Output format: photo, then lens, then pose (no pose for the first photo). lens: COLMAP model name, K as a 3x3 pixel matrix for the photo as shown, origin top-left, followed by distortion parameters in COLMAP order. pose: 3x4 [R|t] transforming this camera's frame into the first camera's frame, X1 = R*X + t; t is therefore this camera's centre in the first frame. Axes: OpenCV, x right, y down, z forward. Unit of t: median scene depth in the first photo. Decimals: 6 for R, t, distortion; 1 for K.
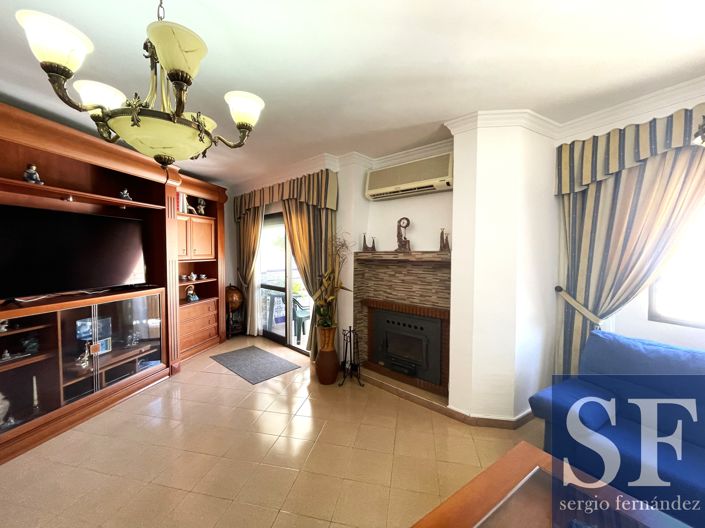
lens RADIAL K [[285.6, 0, 351.9], [0, 285.6, 261.9], [0, 0, 1]] dist [-0.001122, -0.000451]
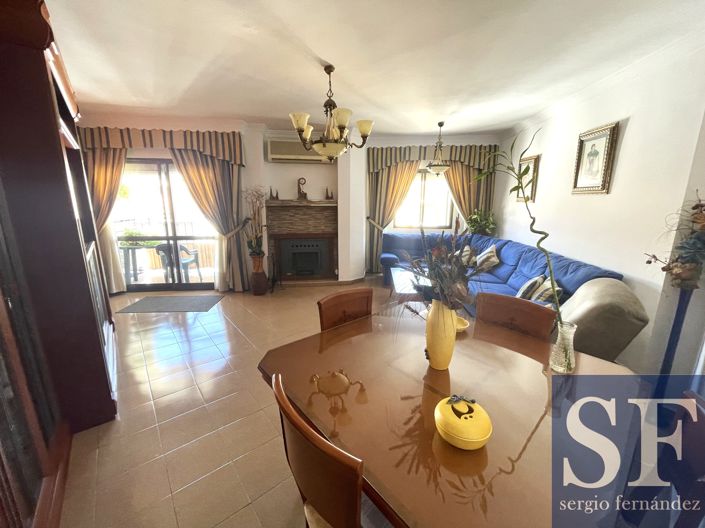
lens RADIAL K [[285.6, 0, 351.9], [0, 285.6, 261.9], [0, 0, 1]] dist [-0.001122, -0.000451]
pose [[0.610232, -0.178560, 0.771838, -0.974139], [0.016803, 0.976967, 0.212730, -0.034716], [-0.792045, -0.116845, 0.599176, -0.214782]]
